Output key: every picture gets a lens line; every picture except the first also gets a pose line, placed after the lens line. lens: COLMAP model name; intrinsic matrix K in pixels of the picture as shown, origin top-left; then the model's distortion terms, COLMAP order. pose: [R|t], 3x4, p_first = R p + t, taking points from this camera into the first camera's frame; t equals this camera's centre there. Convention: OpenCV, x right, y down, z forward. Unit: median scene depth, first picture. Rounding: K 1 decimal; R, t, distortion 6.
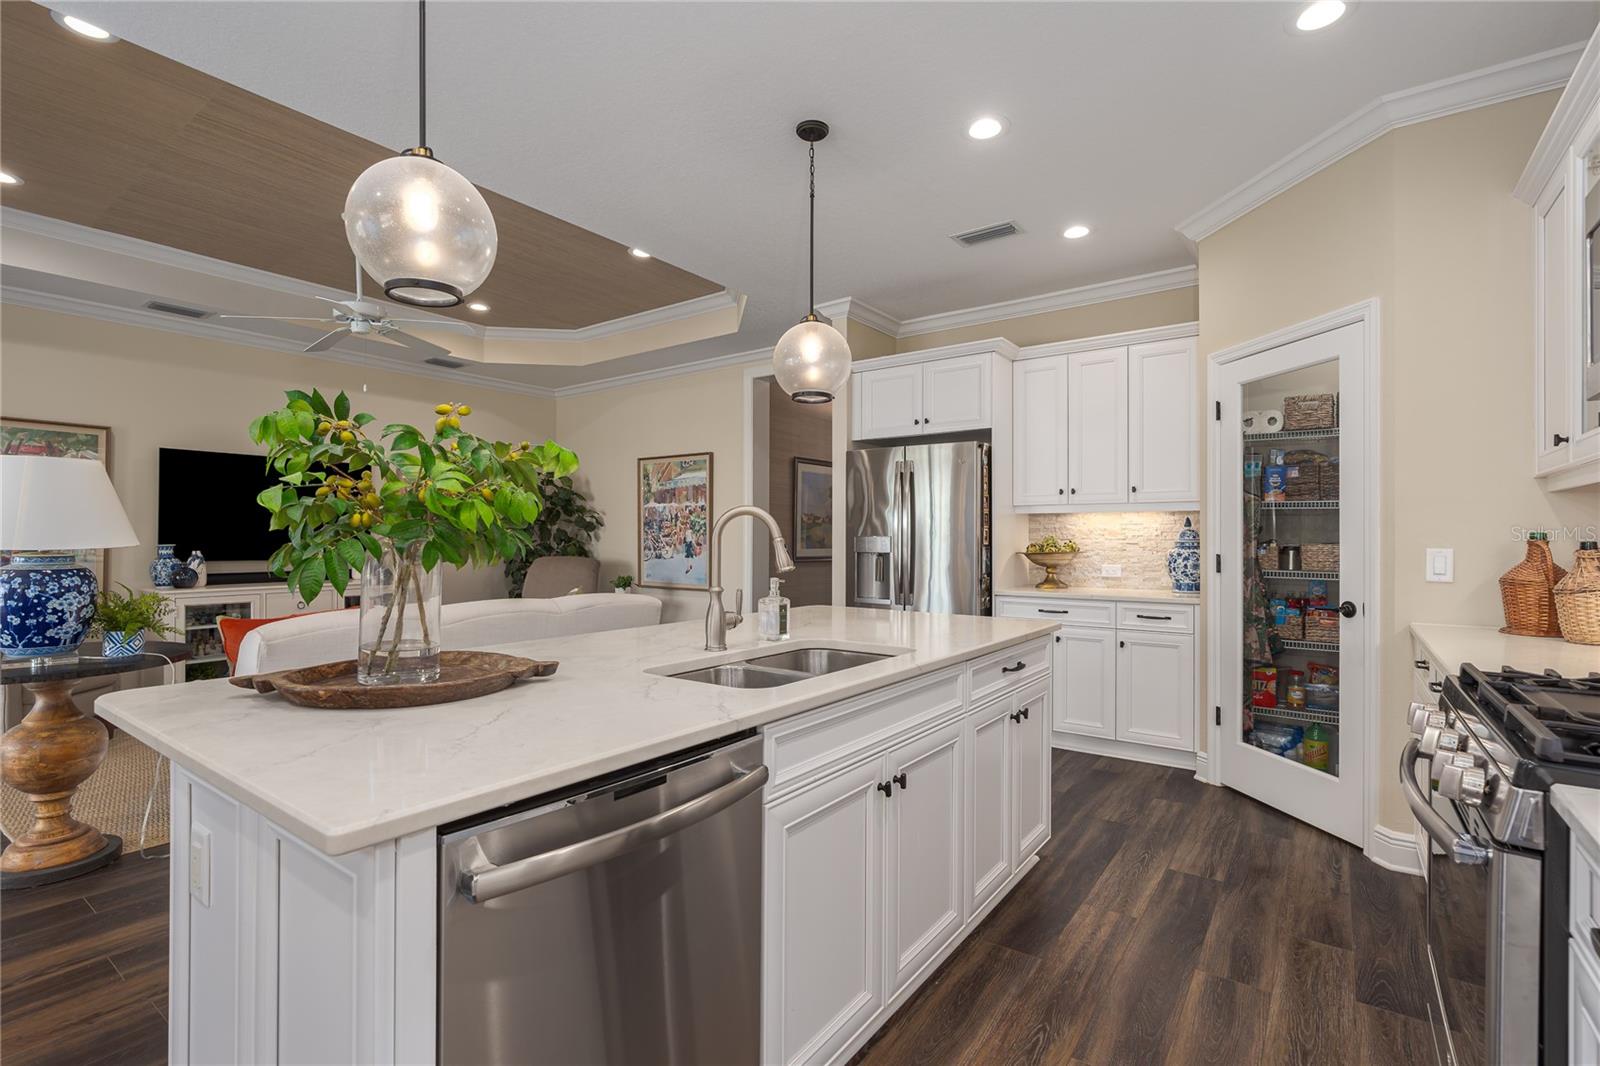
lens RADIAL K [[740.6, 0, 768.6], [0, 740.6, 534.4], [0, 0, 1]] dist [-0.005702, 0.002427]
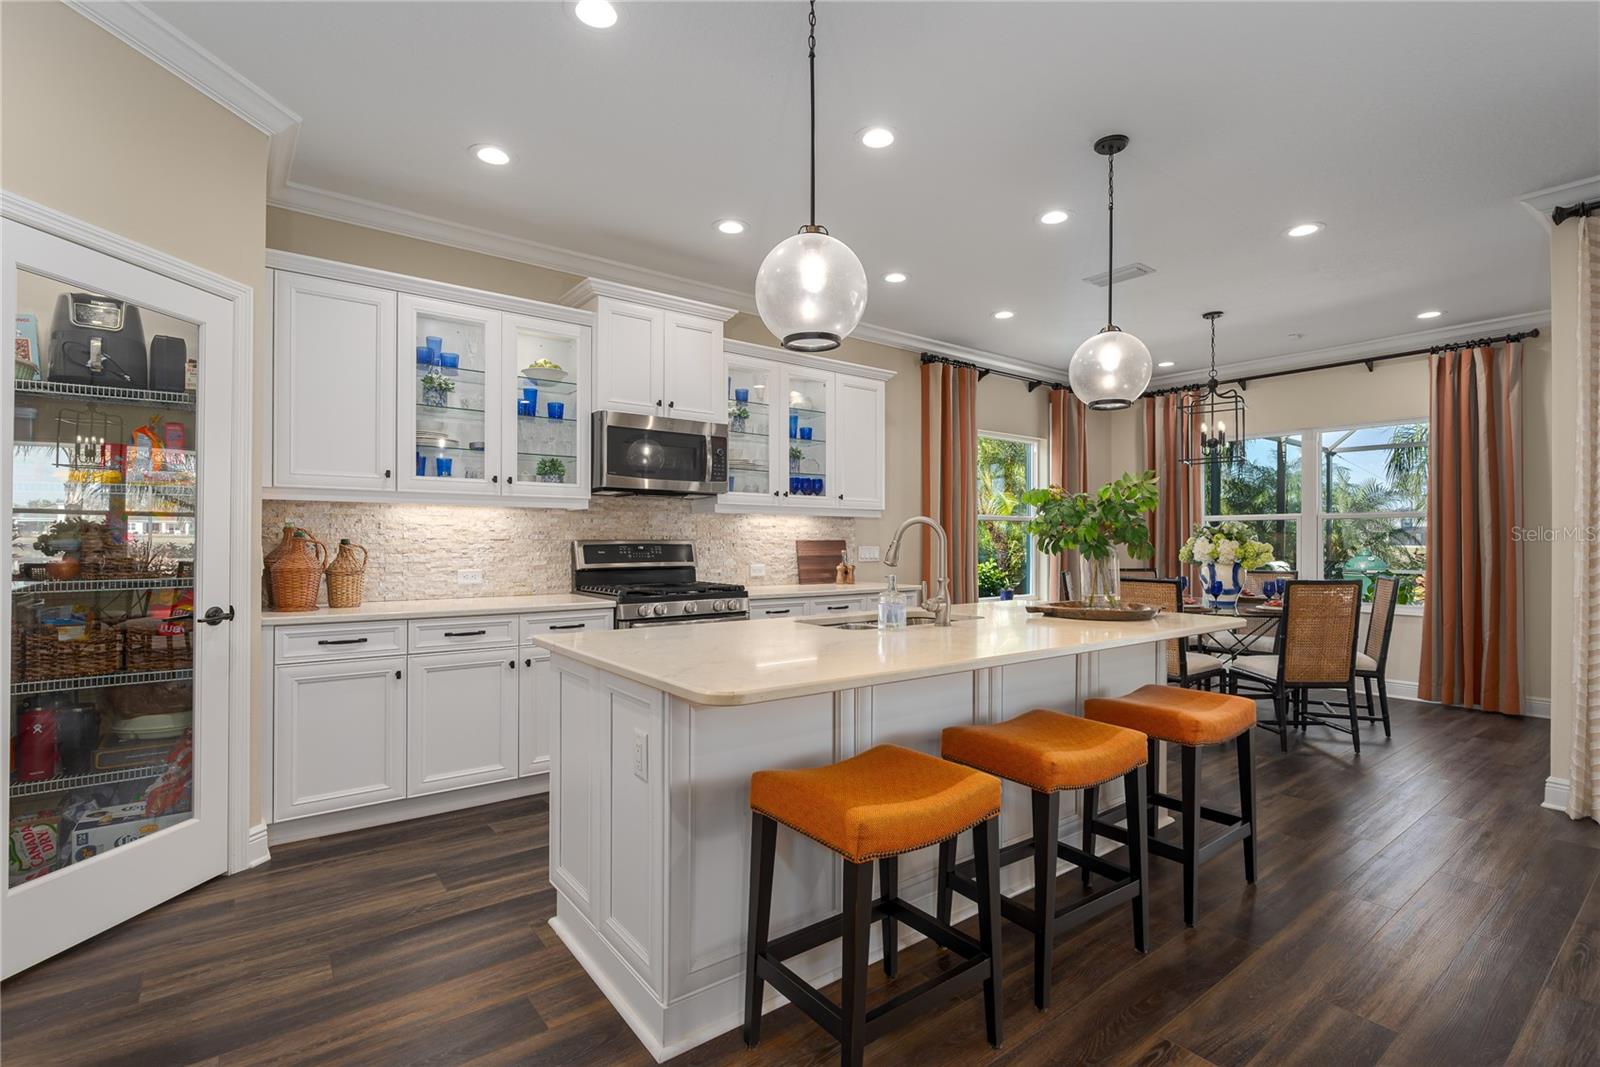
lens RADIAL K [[740.6, 0, 784.9], [0, 740.6, 536.5], [0, 0, 1]] dist [-0.005702, 0.002427]
pose [[-0.964052, -0.008055, 0.265592, -0.065545], [-0.010626, 0.999910, -0.008245, 0.004337], [-0.265502, -0.010771, -0.964050, 1.030425]]
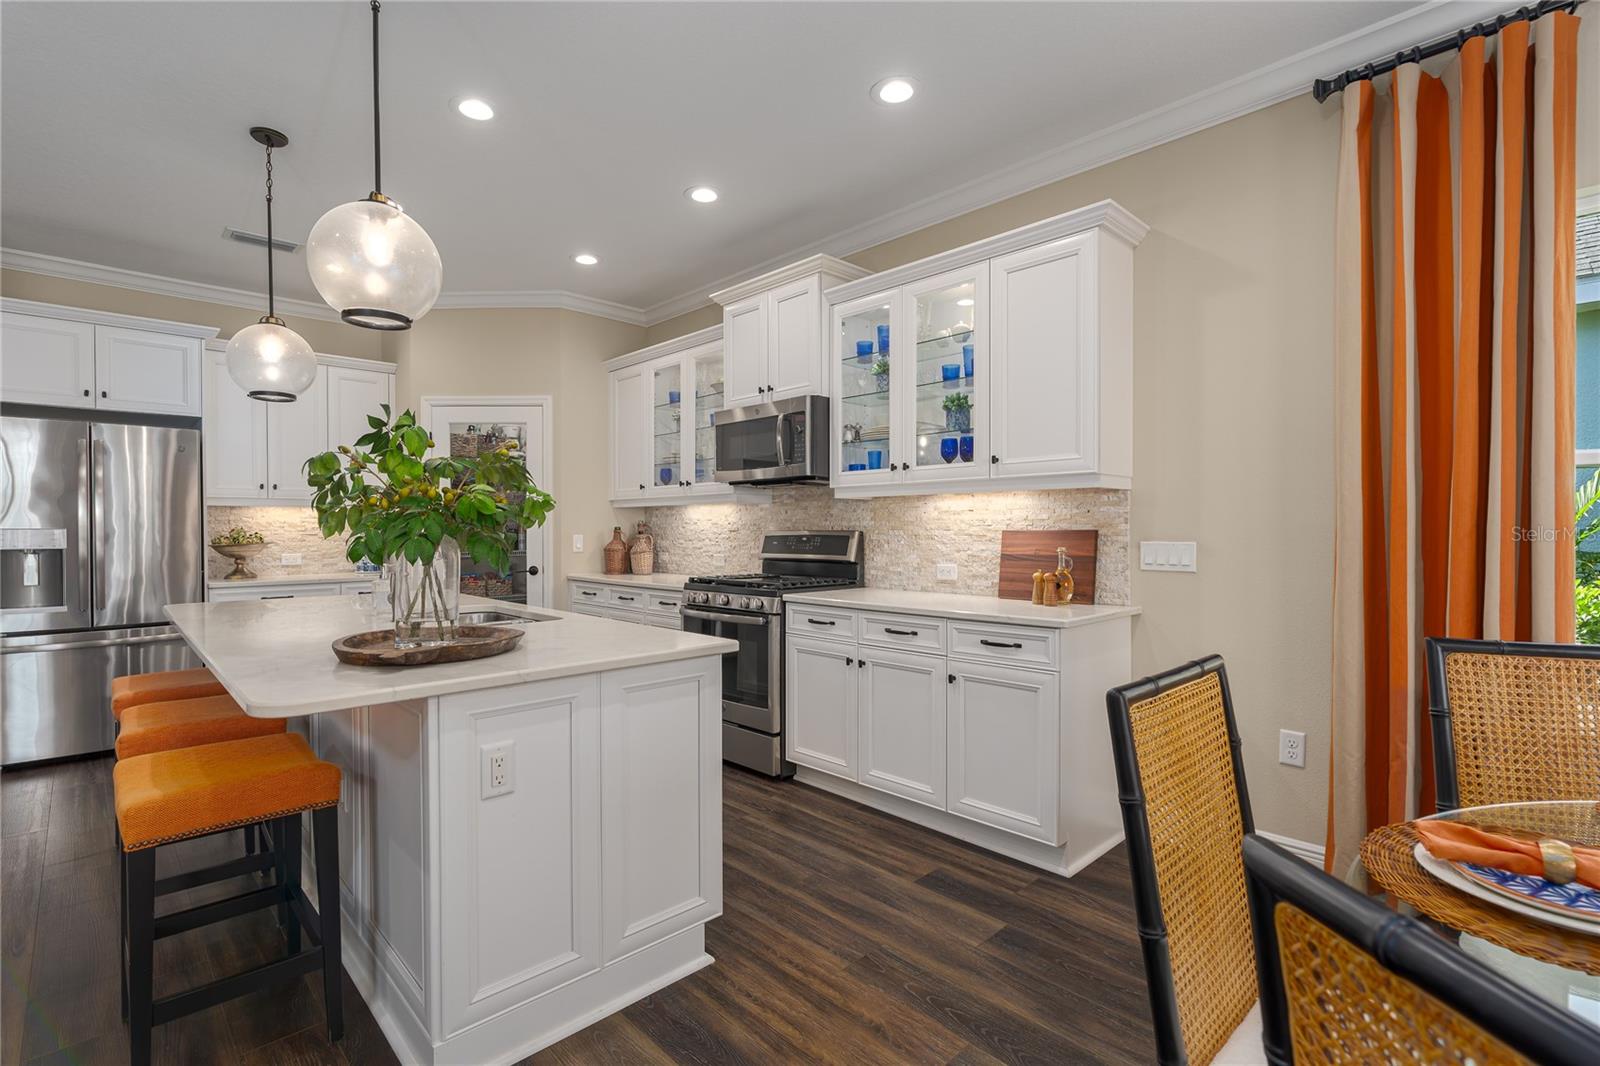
lens RADIAL K [[740.6, 0, 798.2], [0, 740.6, 537.4], [0, 0, 1]] dist [-0.005702, 0.002427]
pose [[0.144142, -0.016464, 0.989420, -0.520528], [-0.002237, 0.999854, 0.016963, -0.004039], [-0.989555, -0.004658, 0.144084, 0.081187]]
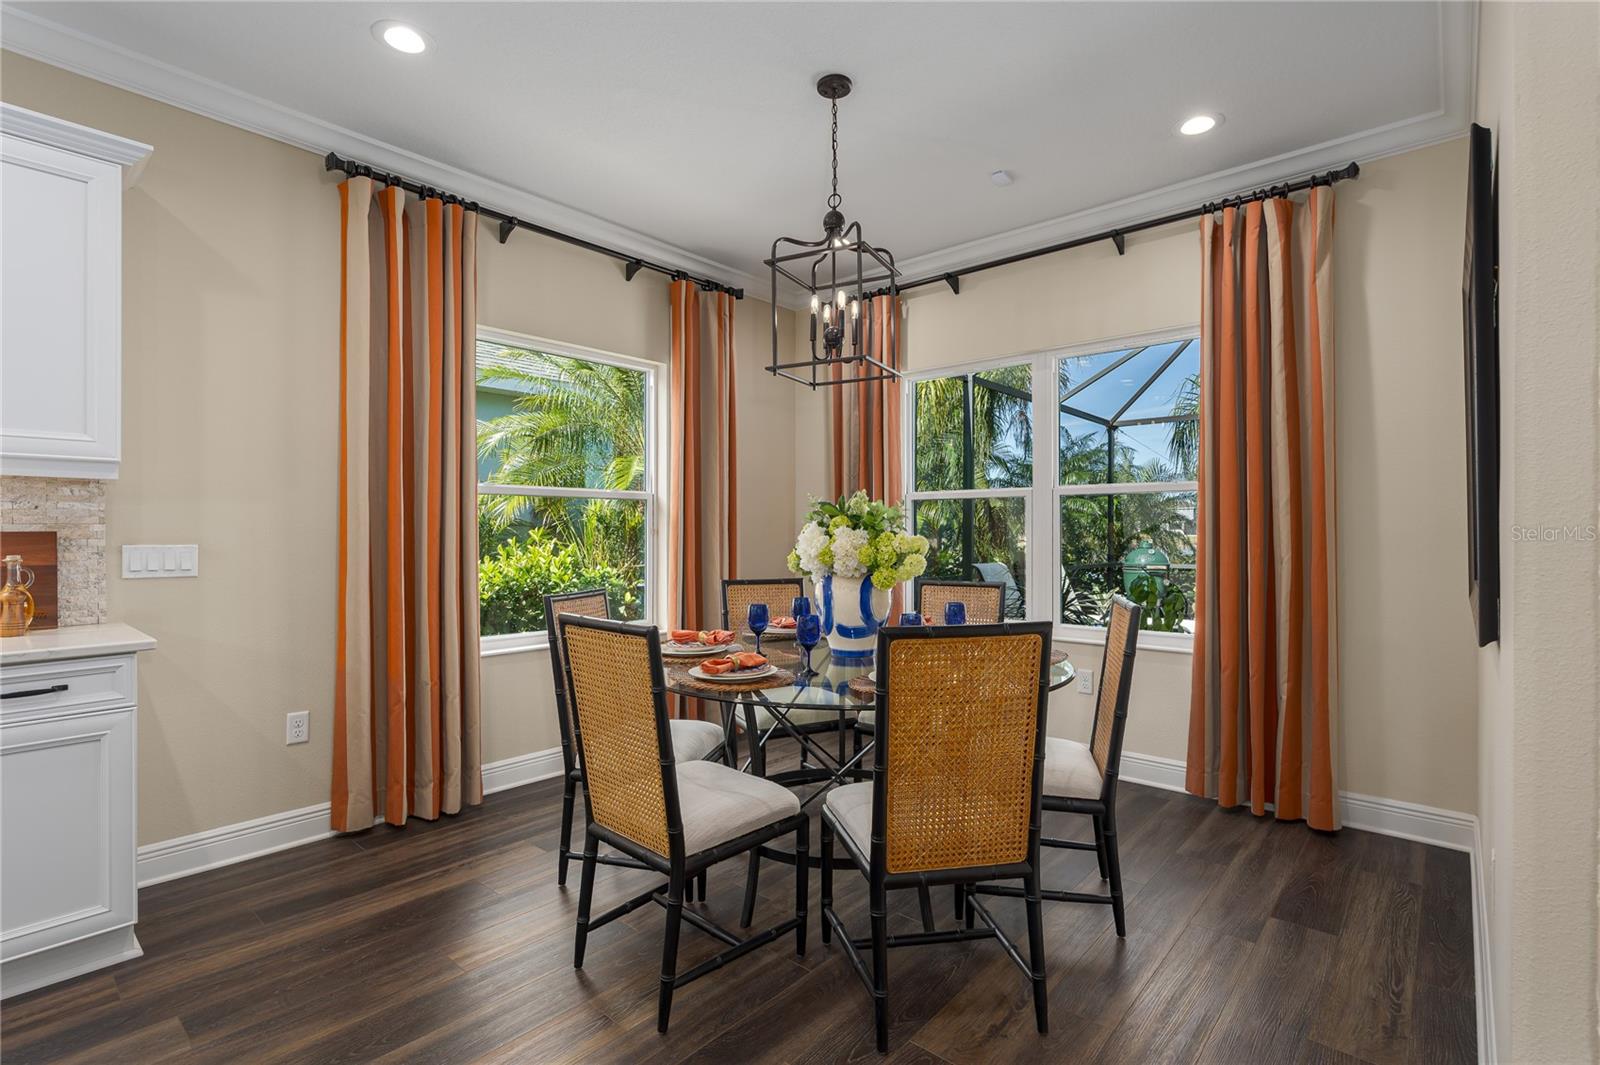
lens RADIAL K [[740.6, 0, 828.8], [0, 740.6, 530.2], [0, 0, 1]] dist [-0.005702, 0.002427]
pose [[-0.999407, -0.005263, 0.034040, -0.386309], [-0.005528, 0.999955, -0.007710, -0.000265], [-0.033998, -0.007894, -0.999391, 0.391622]]
